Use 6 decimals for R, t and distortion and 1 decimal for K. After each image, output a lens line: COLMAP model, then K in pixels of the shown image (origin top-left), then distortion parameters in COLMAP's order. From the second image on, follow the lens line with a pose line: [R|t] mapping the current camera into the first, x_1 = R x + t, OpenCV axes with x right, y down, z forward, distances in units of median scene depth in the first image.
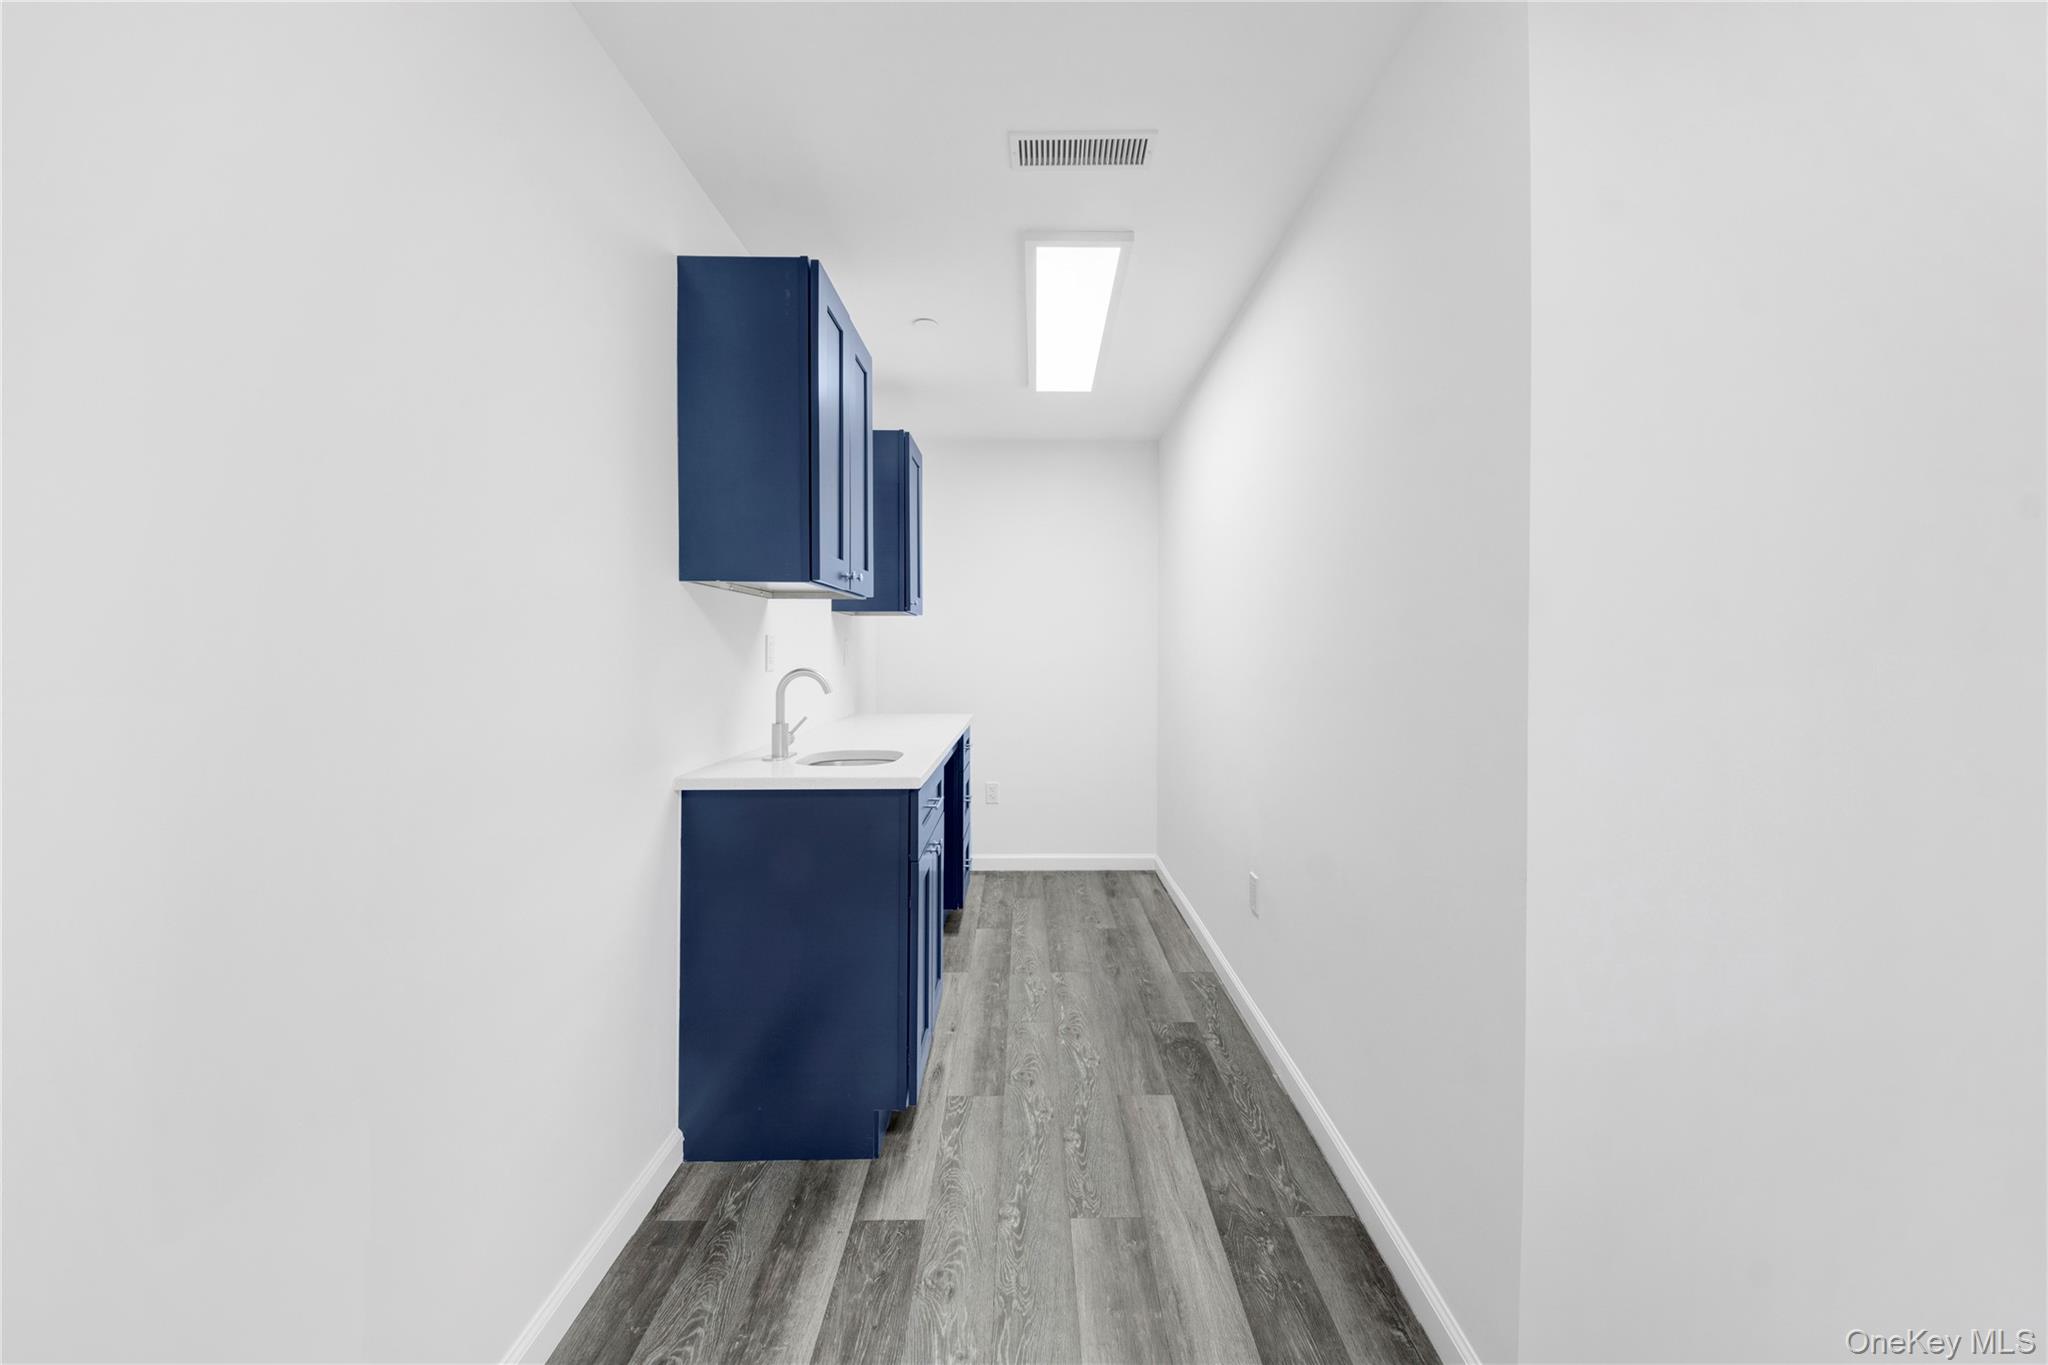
lens RADIAL K [[743.0, 0, 1037.7], [0, 743.0, 649.5], [0, 0, 1]] dist [-0.013464, -0.000097]
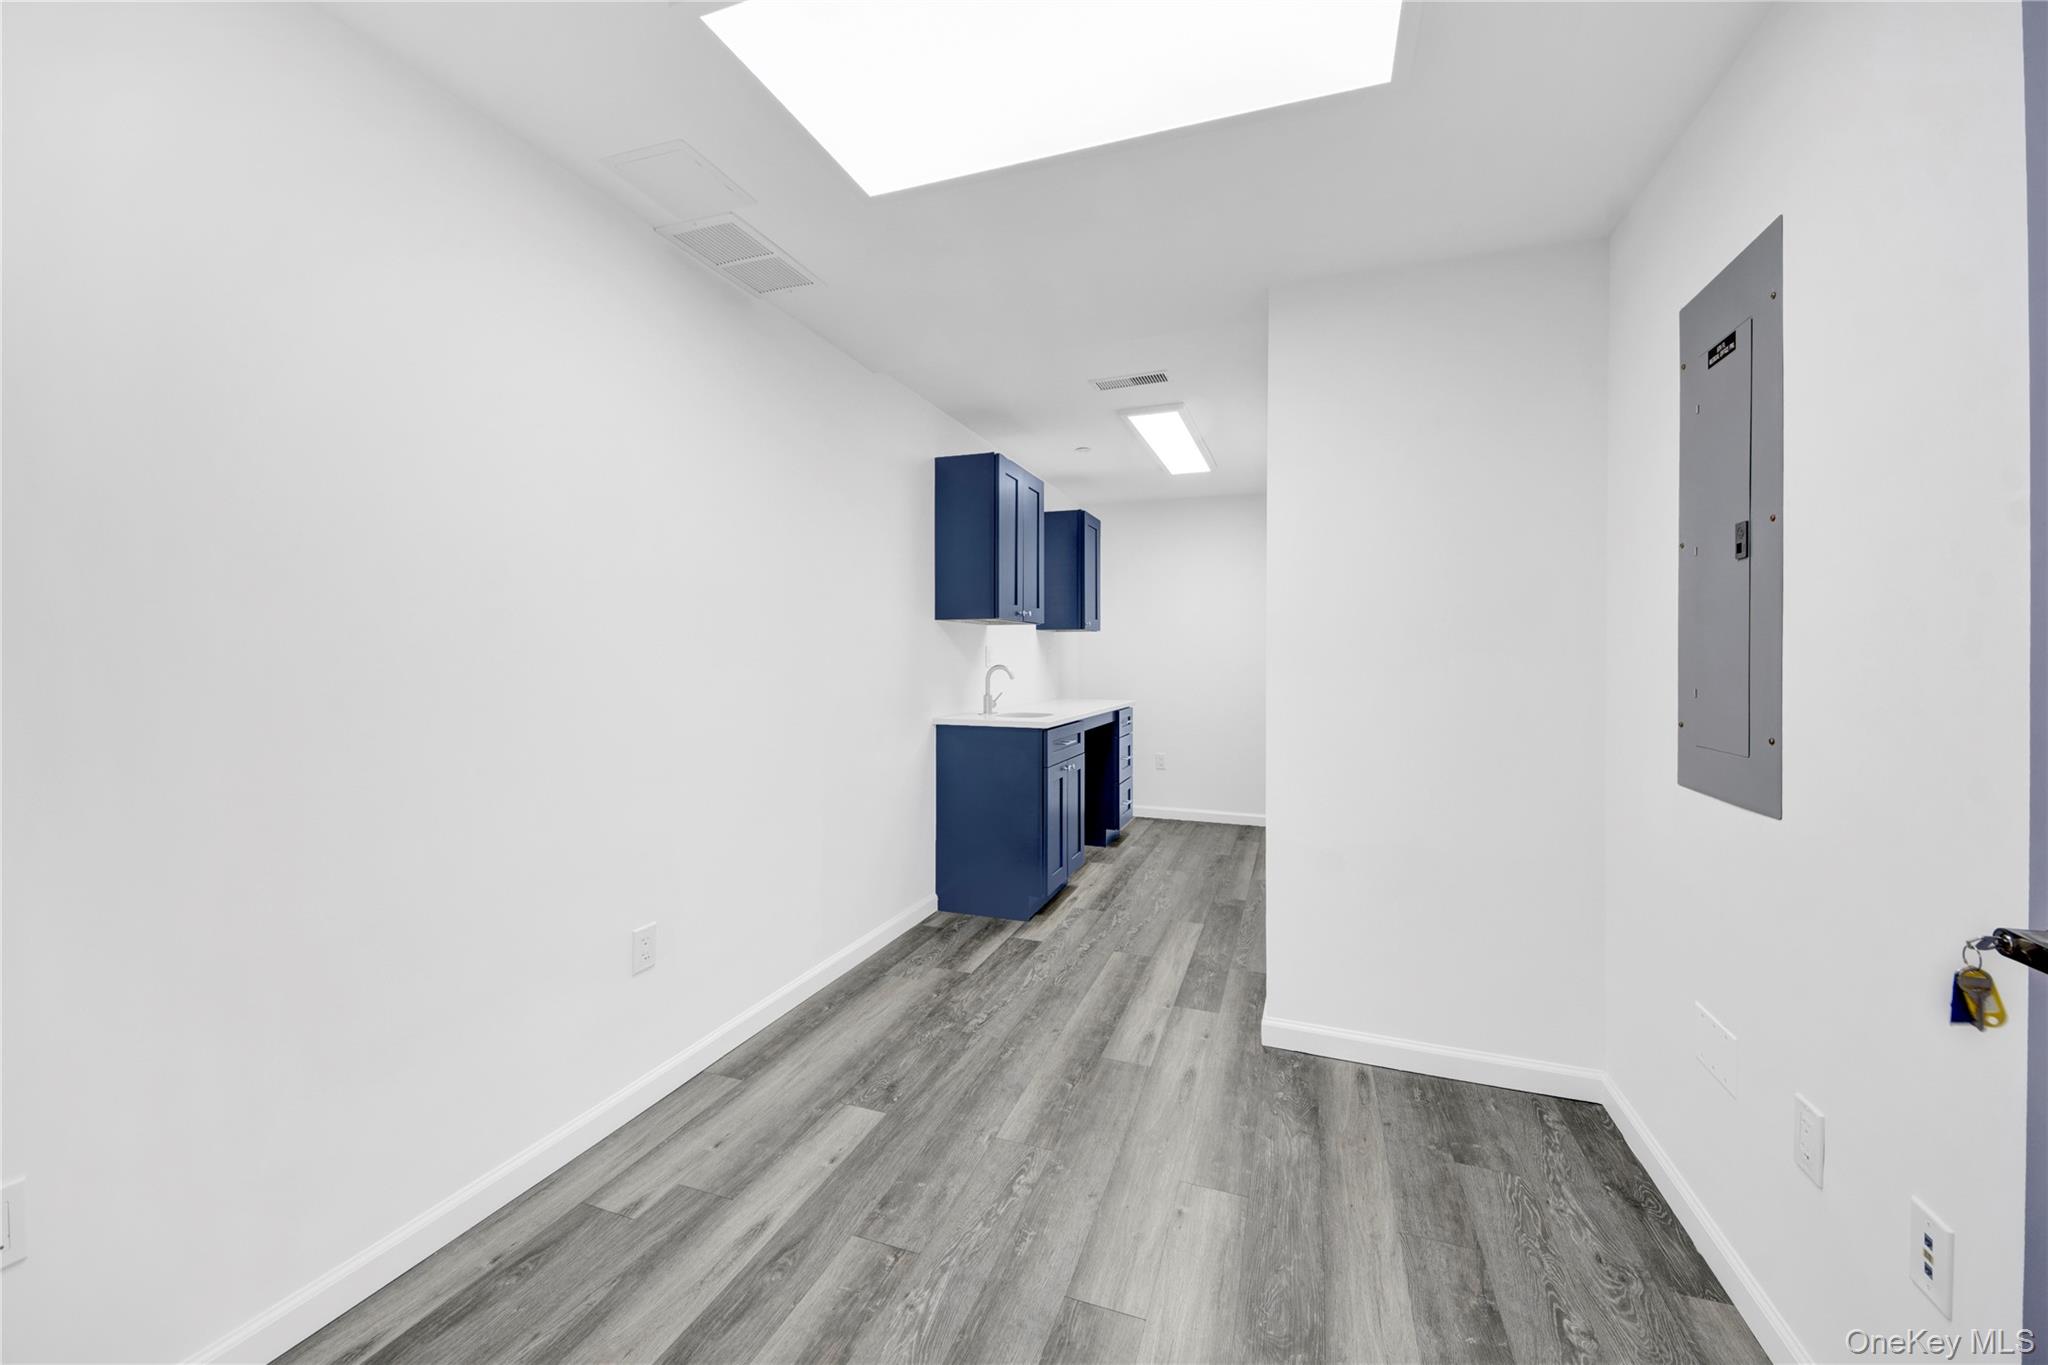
lens RADIAL K [[743.0, 0, 1037.7], [0, 743.0, 649.5], [0, 0, 1]] dist [-0.013464, -0.000097]
pose [[0.932782, -0.005211, -0.360403, 0.504402], [0.002846, 0.999971, -0.007091, 0.000155], [0.360430, 0.005589, 0.932770, -0.788085]]
